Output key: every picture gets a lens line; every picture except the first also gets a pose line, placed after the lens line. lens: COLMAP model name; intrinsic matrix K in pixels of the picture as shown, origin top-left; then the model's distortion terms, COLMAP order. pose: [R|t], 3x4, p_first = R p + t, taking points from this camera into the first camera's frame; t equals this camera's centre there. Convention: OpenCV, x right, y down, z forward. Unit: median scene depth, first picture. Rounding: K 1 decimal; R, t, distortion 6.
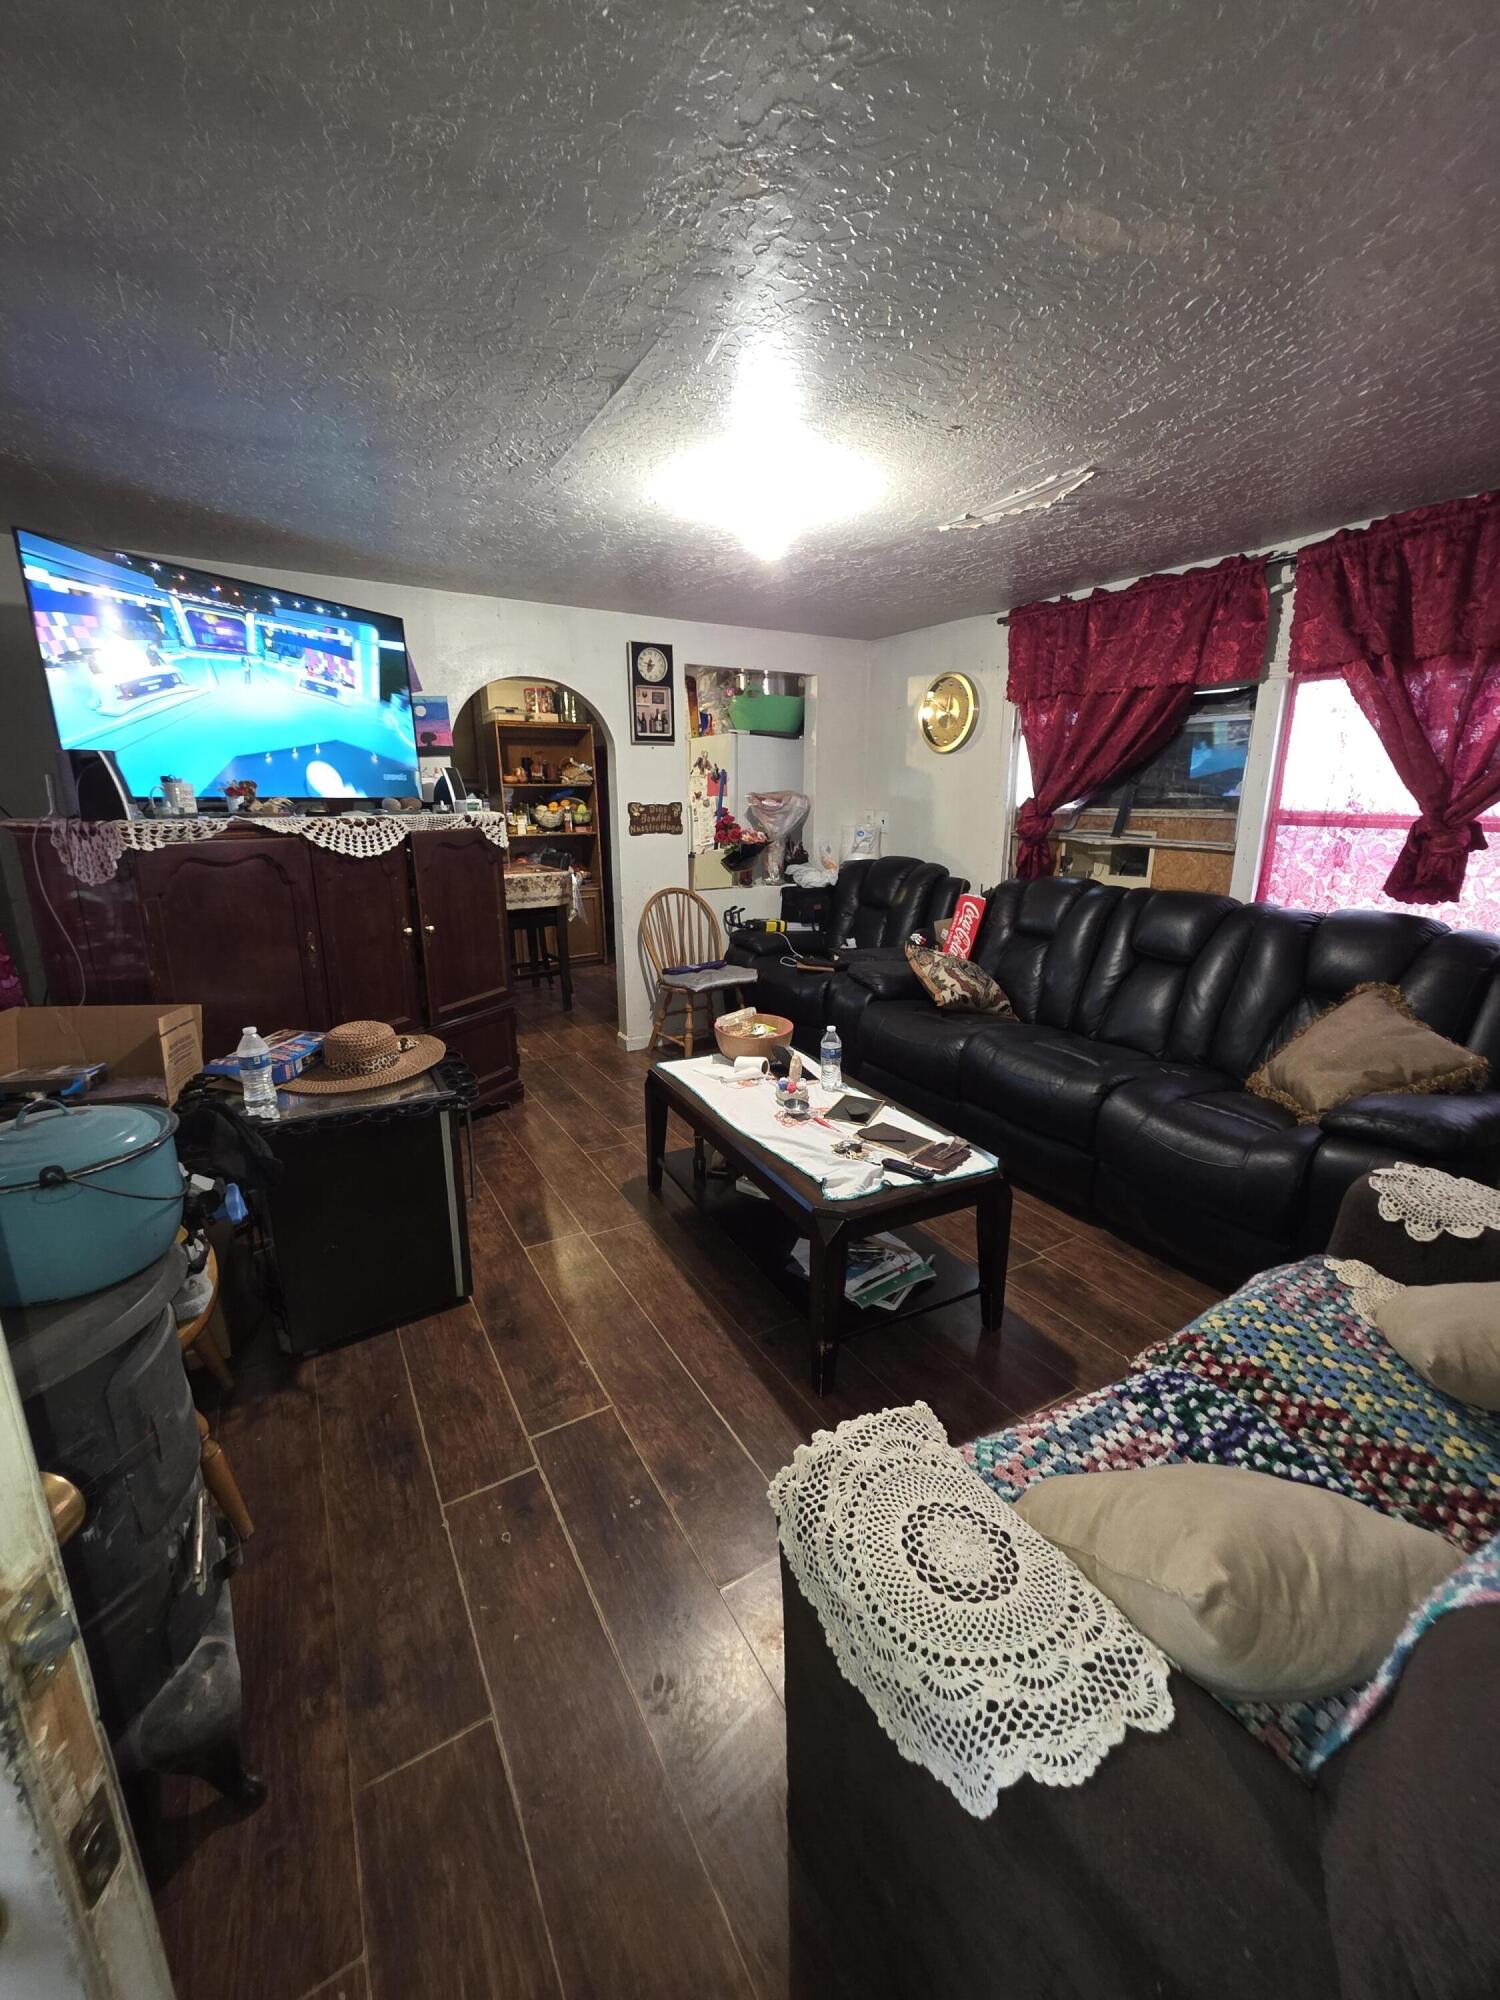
lens RADIAL K [[807.8, 0, 758.9], [0, 807.8, 996.0], [0, 0, 1]] dist [0.001785, -0.000286]
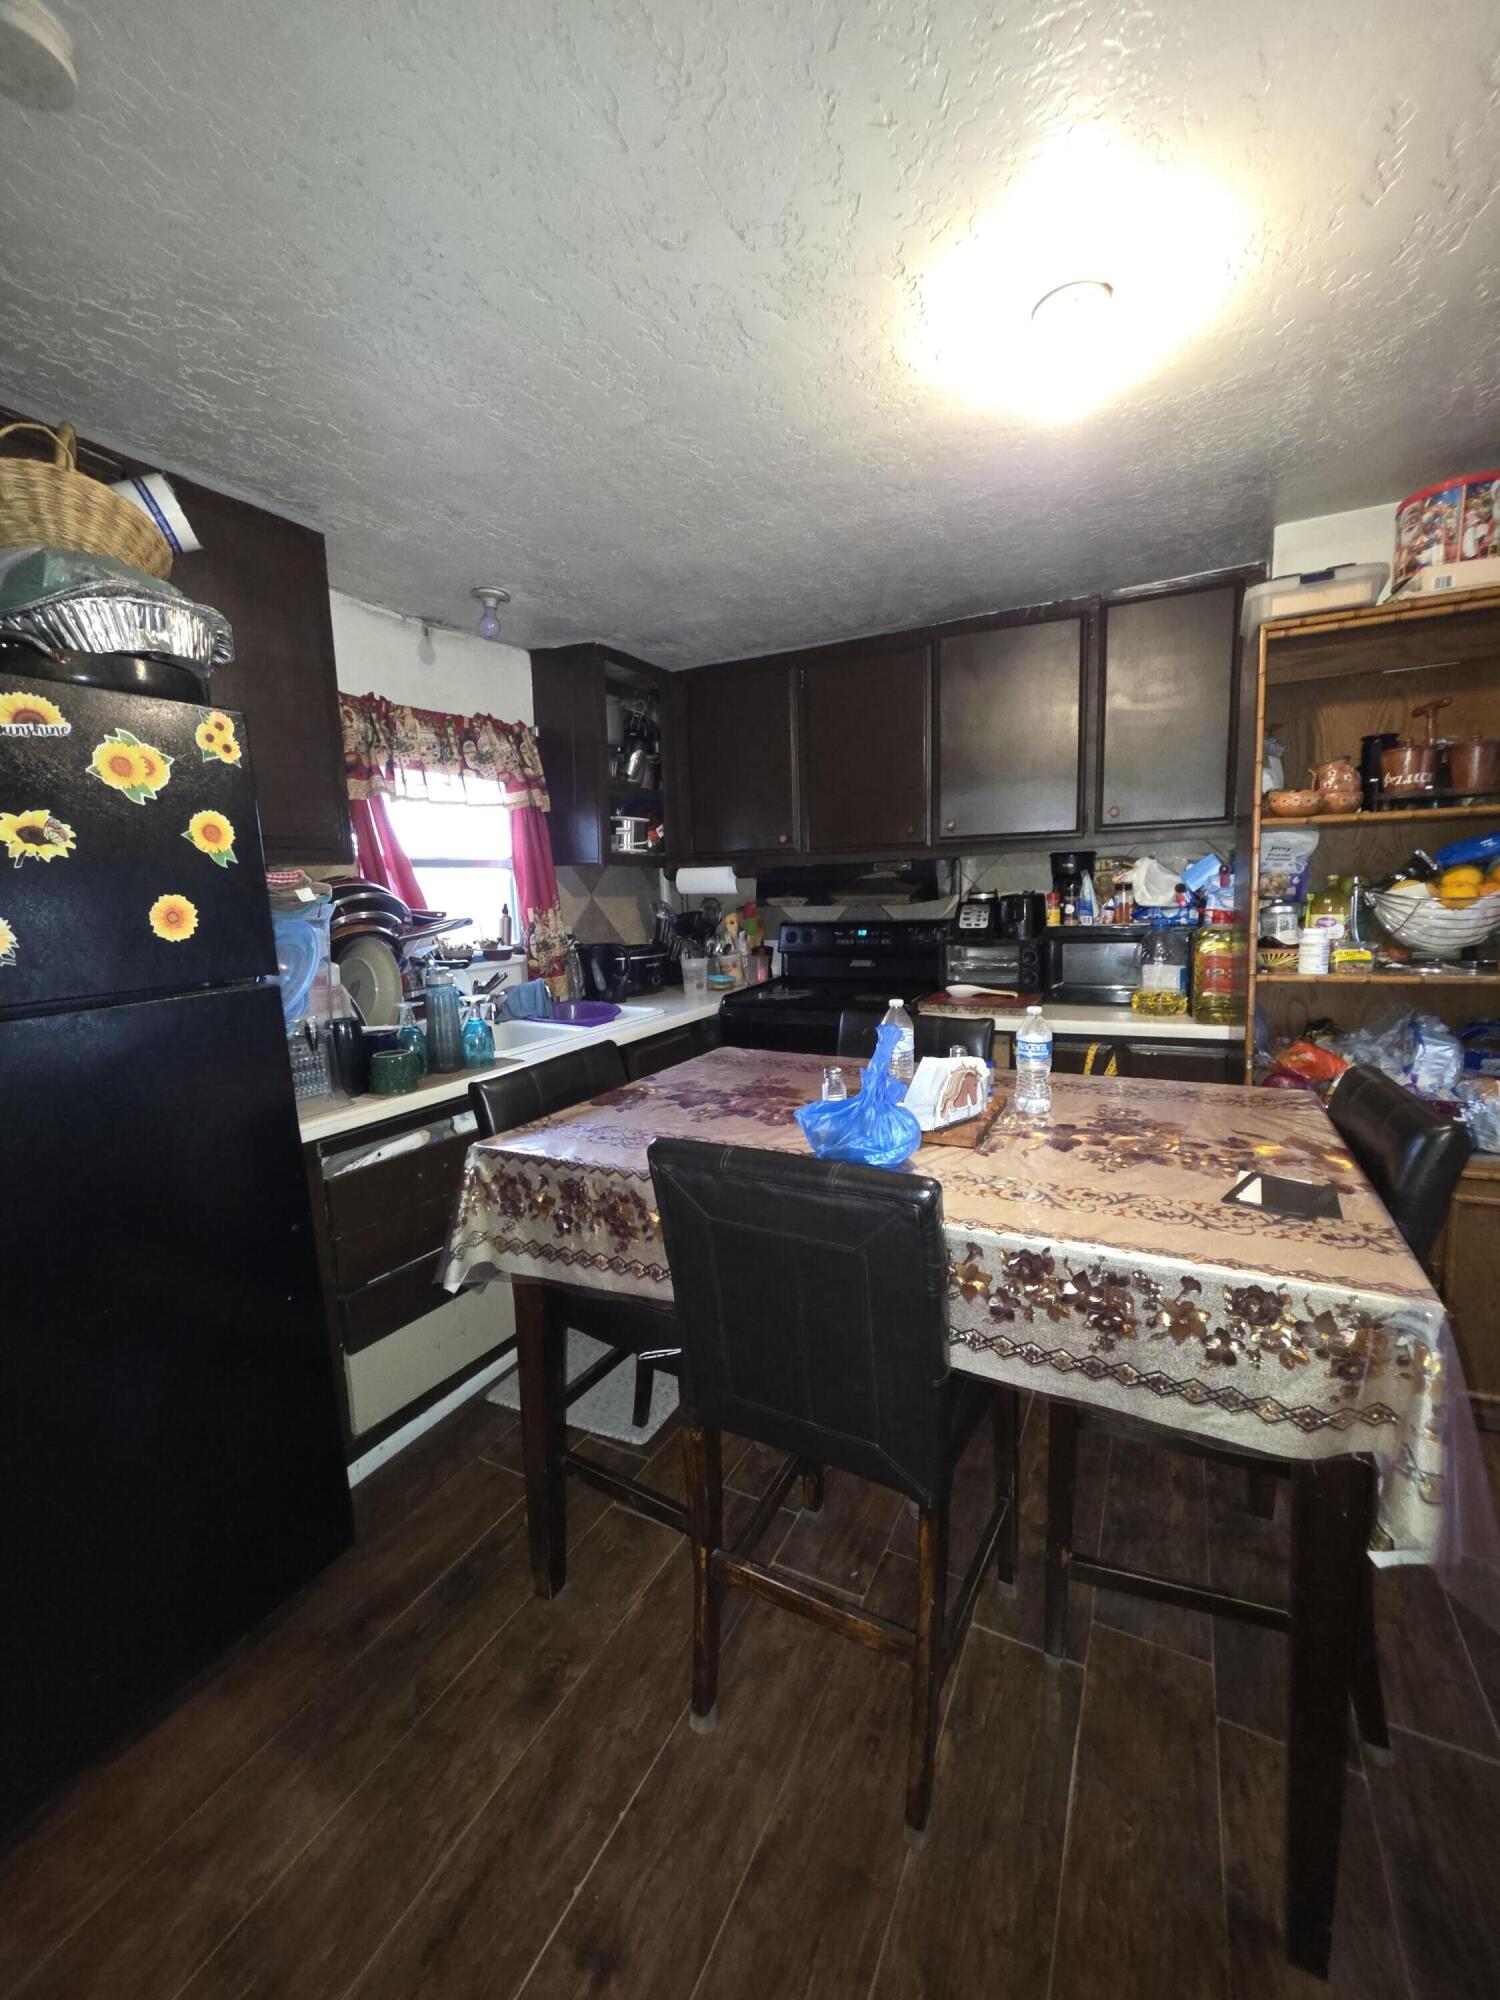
lens RADIAL K [[807.8, 0, 763.5], [0, 807.8, 996.6], [0, 0, 1]] dist [0.001785, -0.000286]
pose [[0.530130, 0.096996, -0.842350, -0.138655], [-0.159315, 0.987137, 0.013404, -0.159272], [0.832815, 0.127093, 0.538764, 0.641967]]
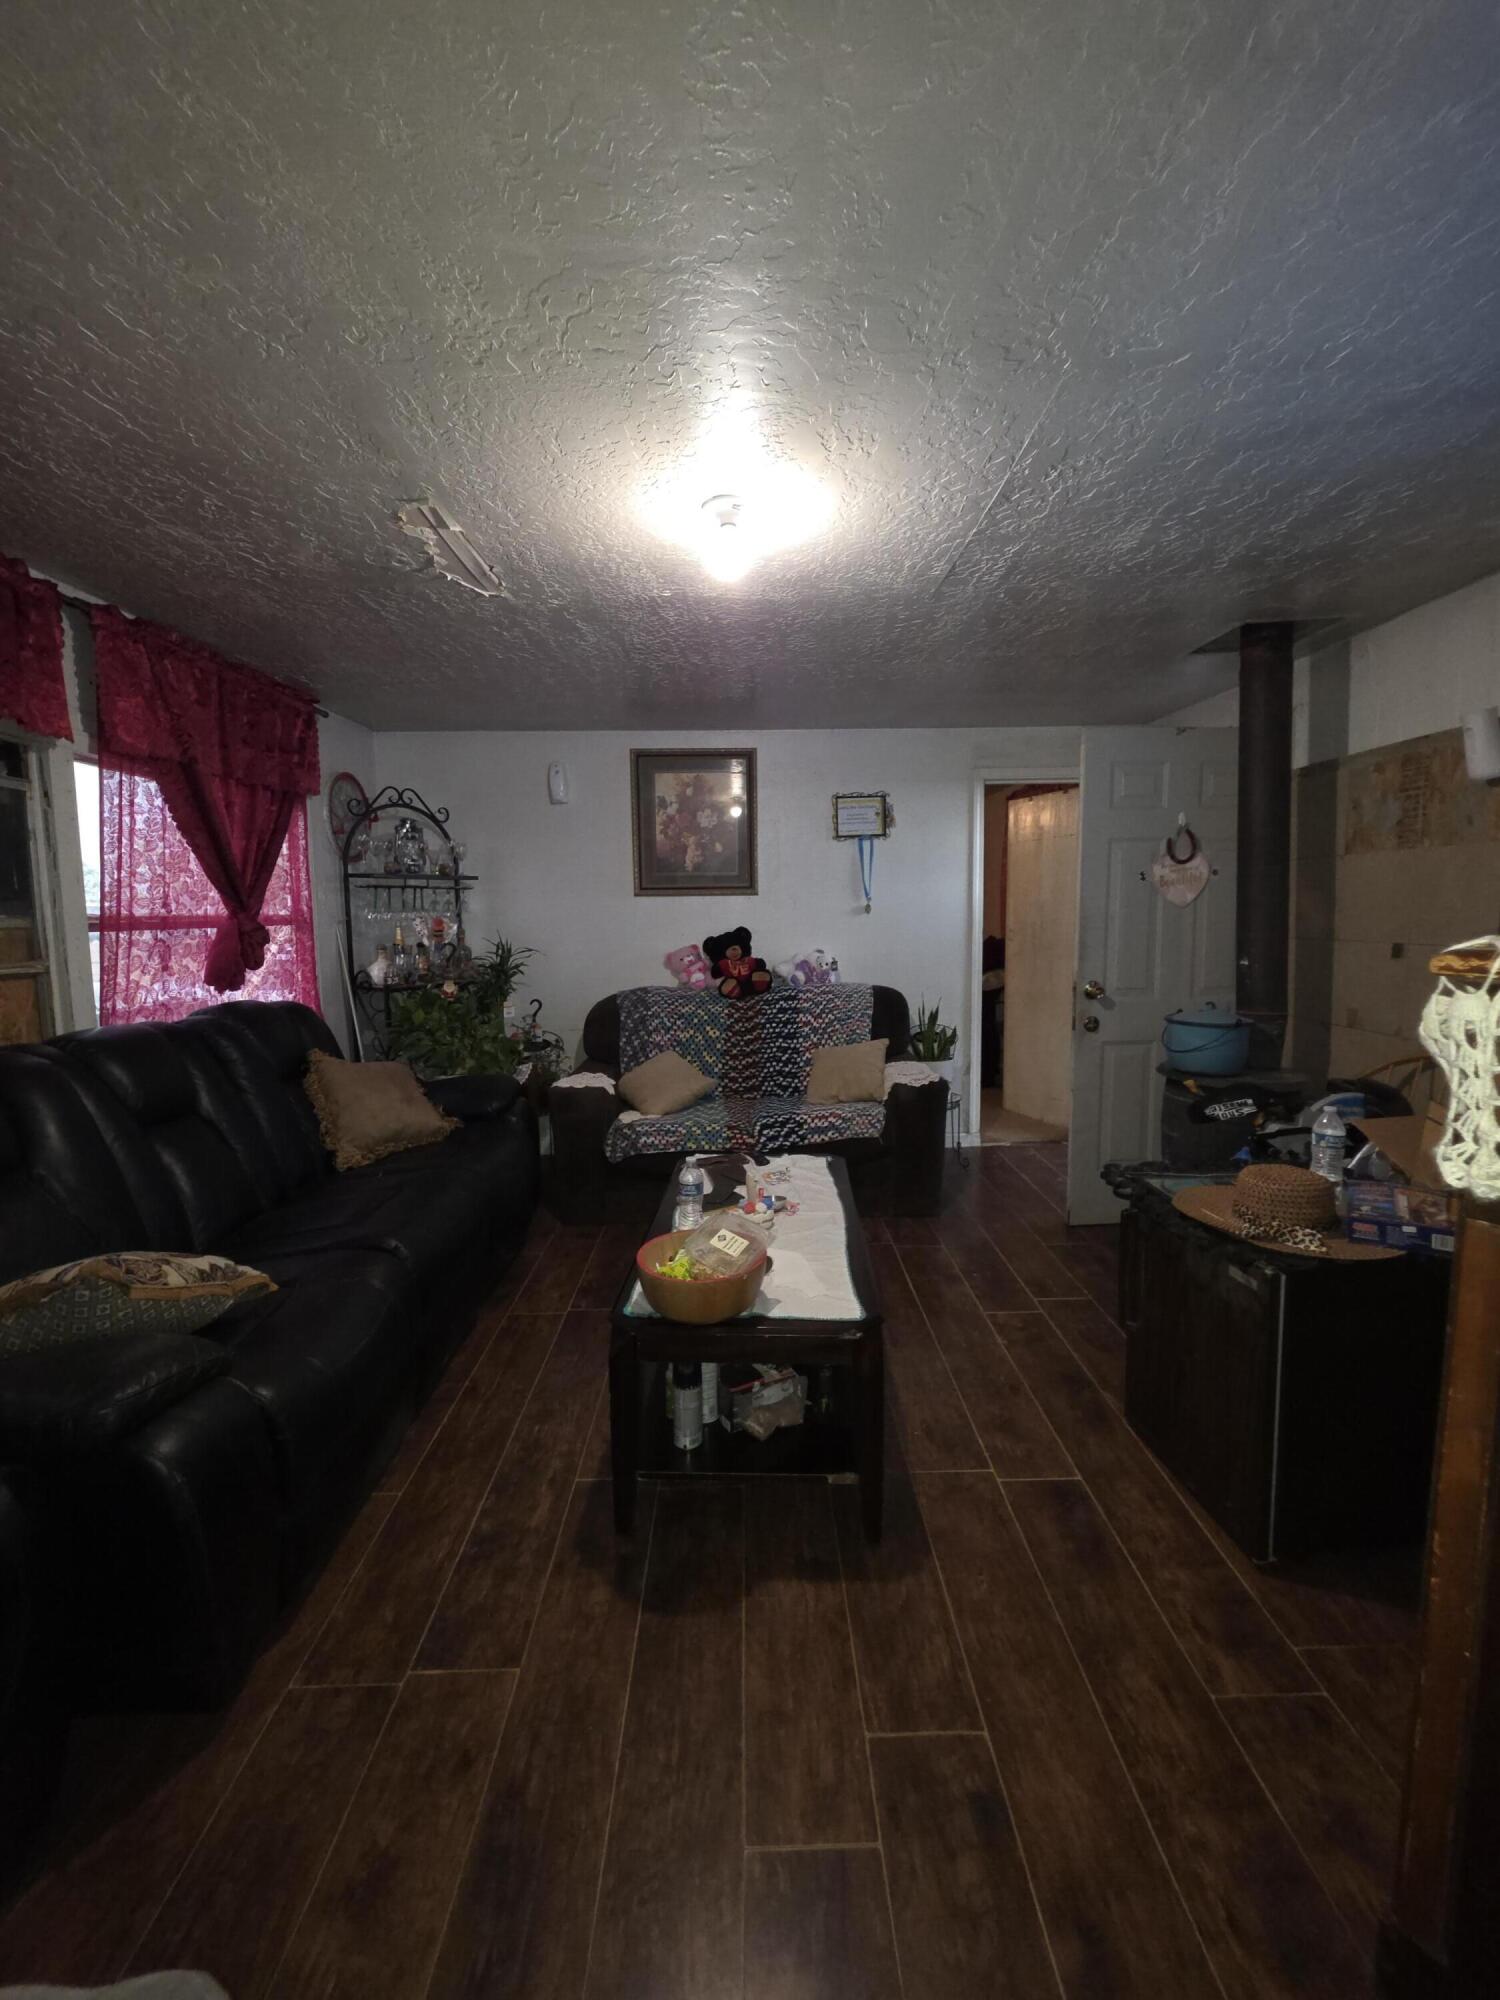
lens RADIAL K [[807.8, 0, 756.8], [0, 807.8, 991.3], [0, 0, 1]] dist [0.001785, -0.000286]
pose [[-0.872635, -0.044081, 0.486380, -0.394133], [0.126255, 0.941700, 0.311868, -0.396581], [-0.471771, 0.333554, -0.816195, 1.681149]]
